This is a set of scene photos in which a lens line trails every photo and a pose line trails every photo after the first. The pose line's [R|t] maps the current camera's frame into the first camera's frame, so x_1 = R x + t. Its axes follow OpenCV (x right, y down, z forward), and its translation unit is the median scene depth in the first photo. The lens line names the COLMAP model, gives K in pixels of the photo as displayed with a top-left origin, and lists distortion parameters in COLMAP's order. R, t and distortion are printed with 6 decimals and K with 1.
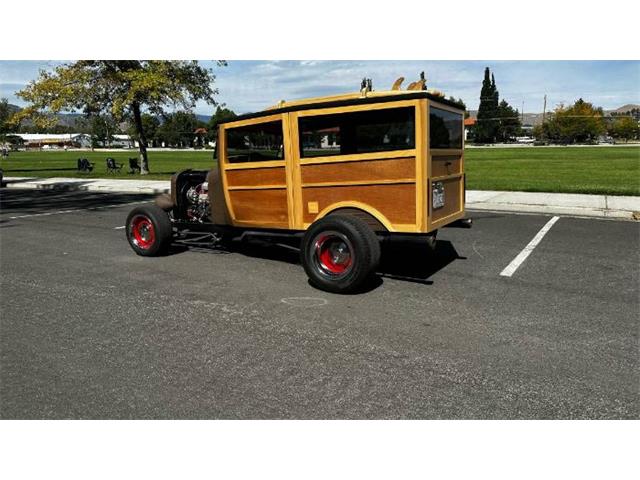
lens RADIAL K [[457.3, 0, 320.0], [0, 457.3, 240.0], [0, 0, 1]] dist [0.055184, -0.066098]
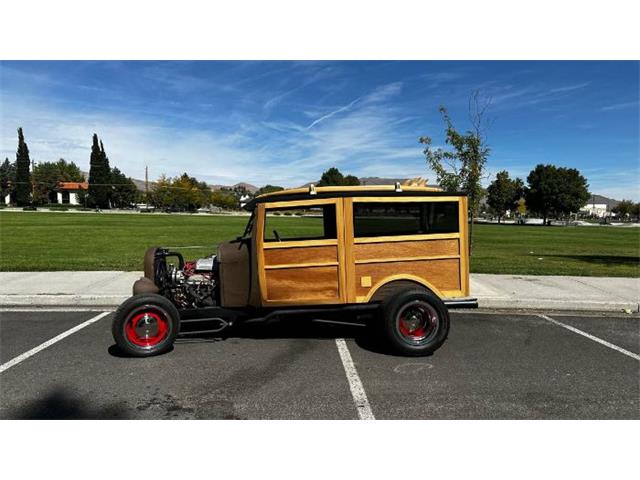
lens RADIAL K [[457.3, 0, 320.0], [0, 457.3, 240.0], [0, 0, 1]] dist [0.055184, -0.066098]
pose [[0.813716, 0.025396, 0.580707, -0.741275], [0.091787, 0.980897, -0.171514, 0.010220], [-0.573969, 0.192865, 0.795841, 0.155999]]
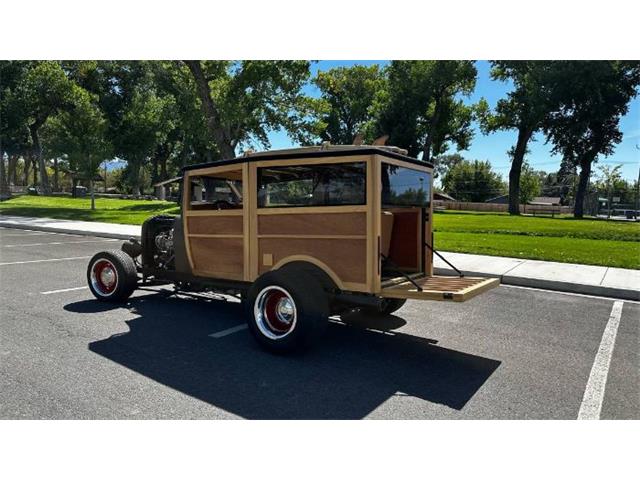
lens RADIAL K [[457.3, 0, 320.0], [0, 457.3, 240.0], [0, 0, 1]] dist [0.055184, -0.066098]
pose [[0.997848, 0.056738, -0.032857, 0.122721], [-0.060267, 0.991079, -0.118875, -0.005033], [0.025819, 0.120599, 0.992365, 0.046600]]
